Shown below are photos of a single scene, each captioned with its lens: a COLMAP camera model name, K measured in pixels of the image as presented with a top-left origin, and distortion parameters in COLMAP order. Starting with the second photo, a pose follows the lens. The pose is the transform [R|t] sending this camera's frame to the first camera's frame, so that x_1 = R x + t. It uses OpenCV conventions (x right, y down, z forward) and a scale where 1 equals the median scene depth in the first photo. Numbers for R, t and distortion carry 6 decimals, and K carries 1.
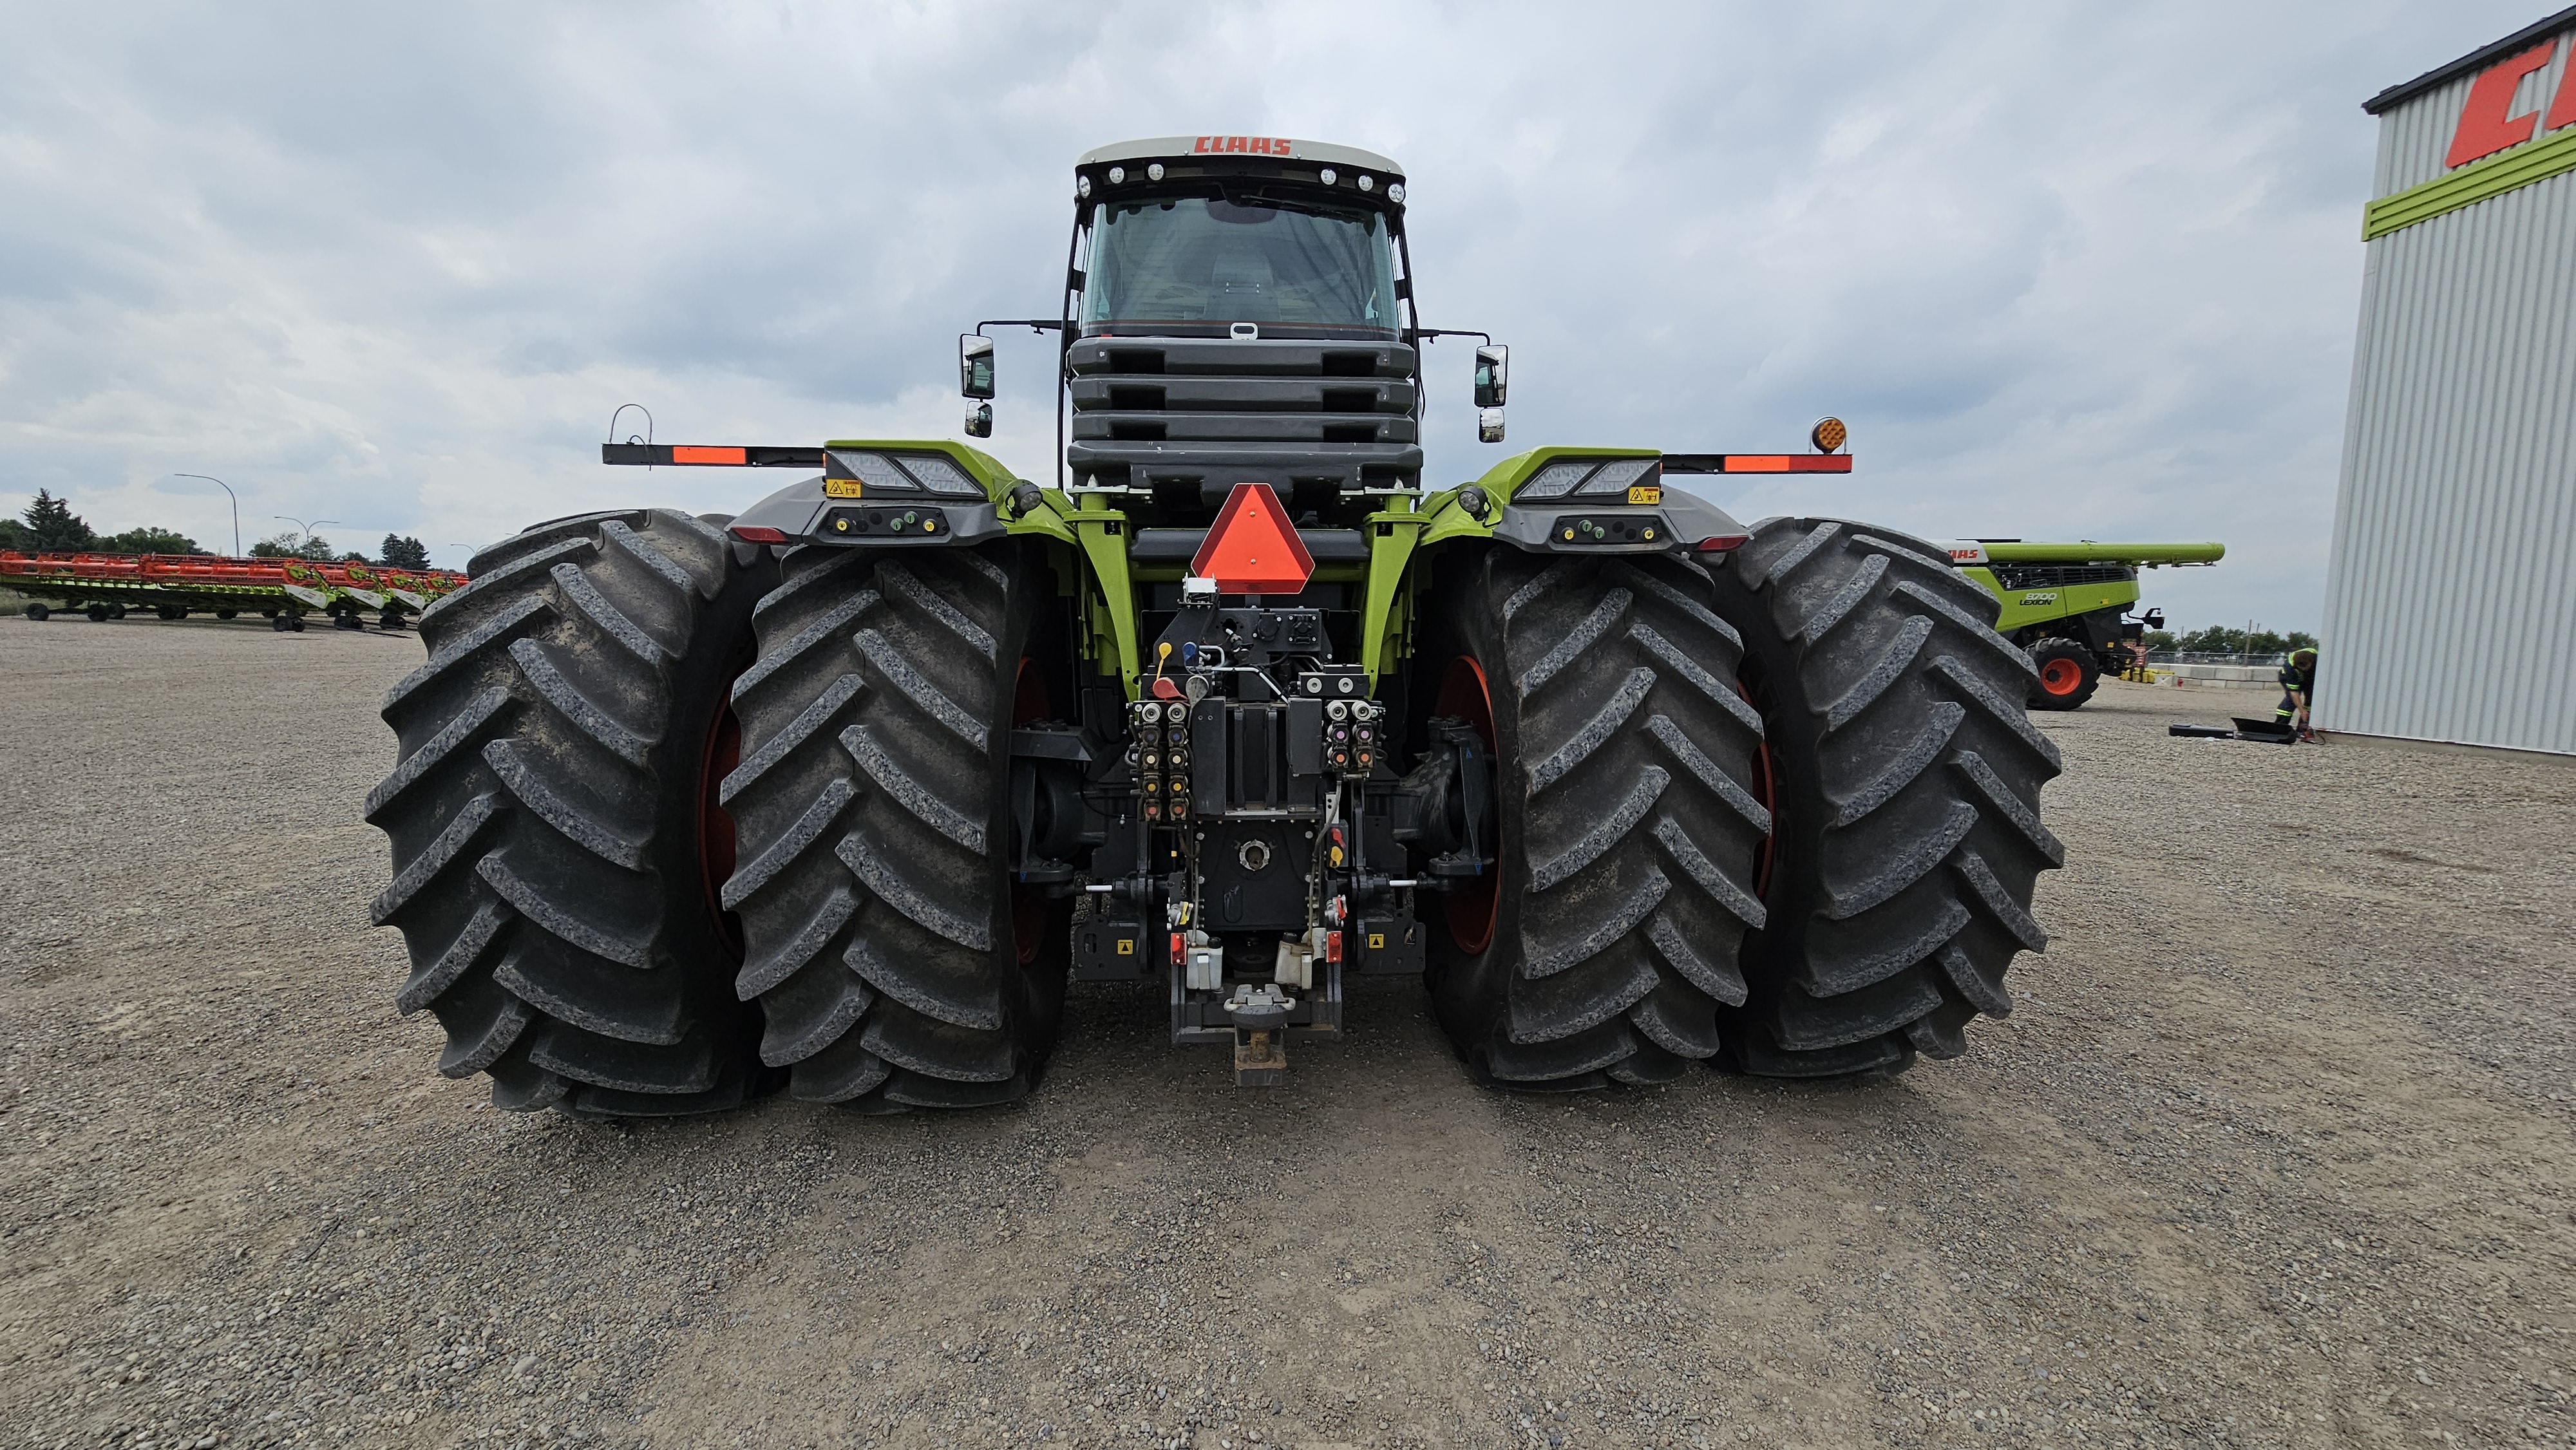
lens RADIAL K [[1052.4, 0, 1288.0], [0, 1052.4, 725.0], [0, 0, 1]] dist [0.000119, -0.001032]
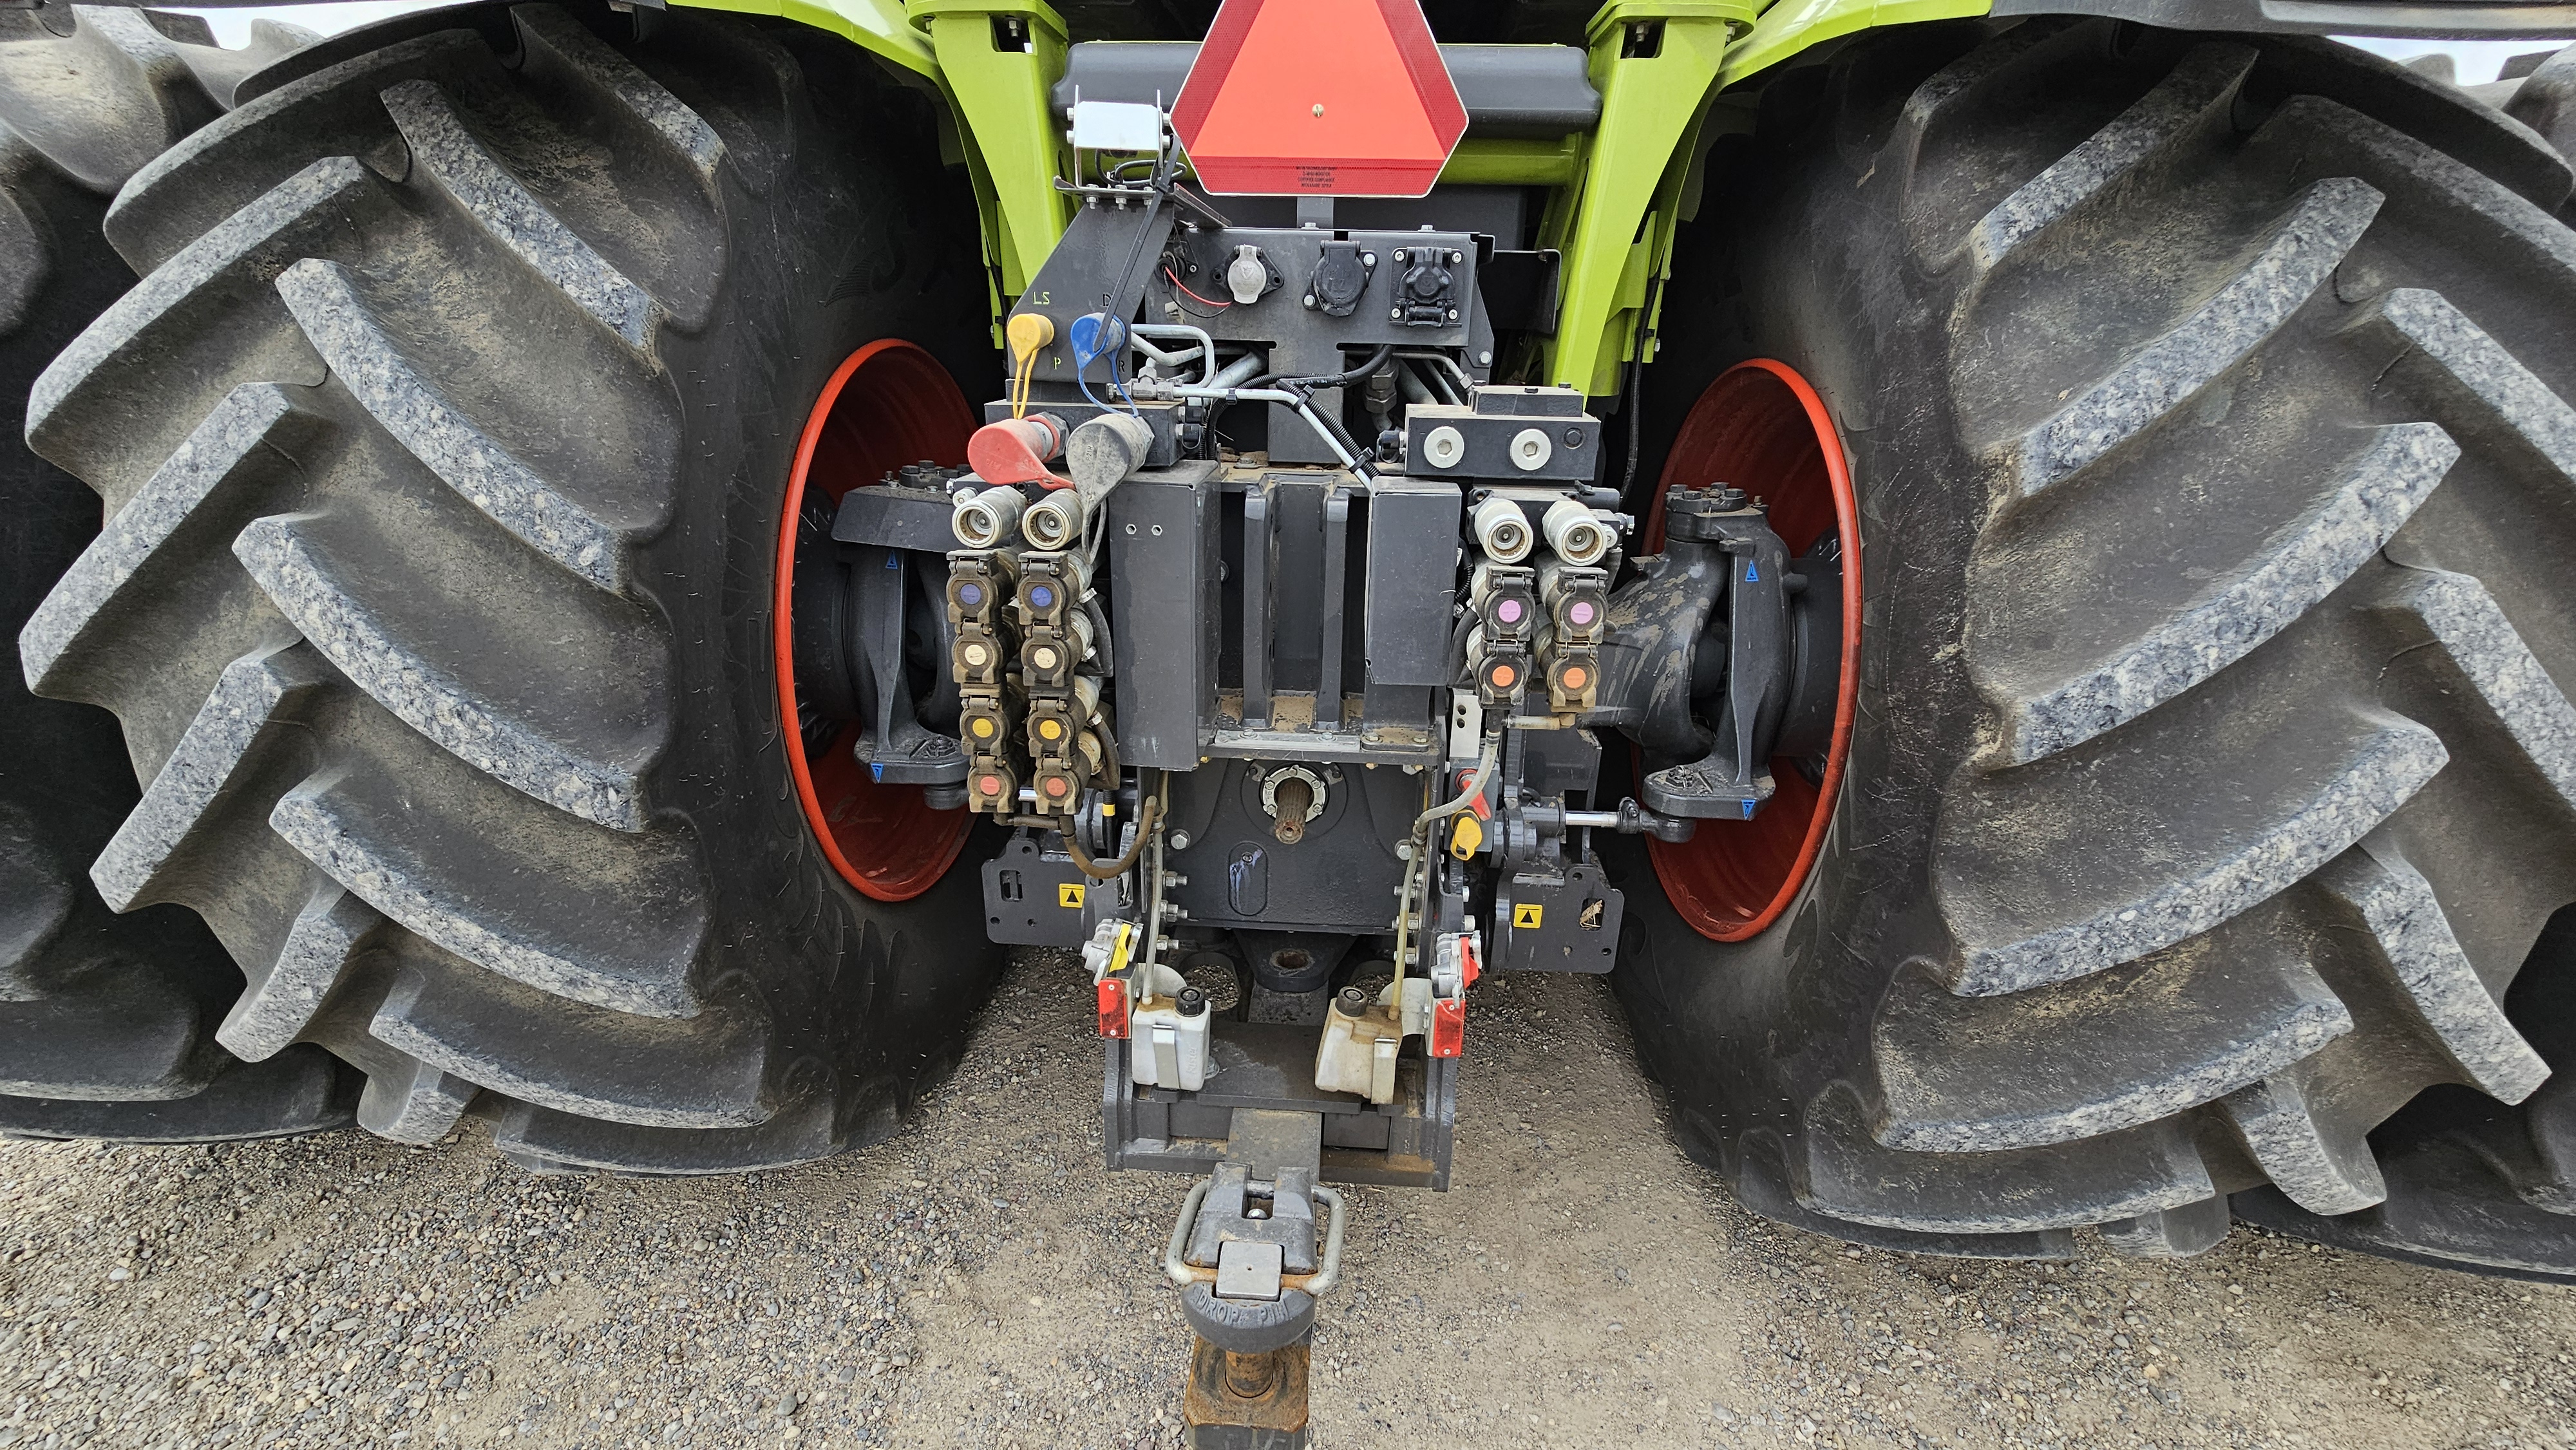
lens RADIAL K [[1052.4, 0, 1288.0], [0, 1052.4, 725.0], [0, 0, 1]] dist [0.000119, -0.001032]
pose [[0.992414, 0.063432, -0.105314, 0.015084], [-0.031033, 0.958127, 0.284656, -0.045628], [0.118960, -0.279228, 0.952827, 0.592020]]
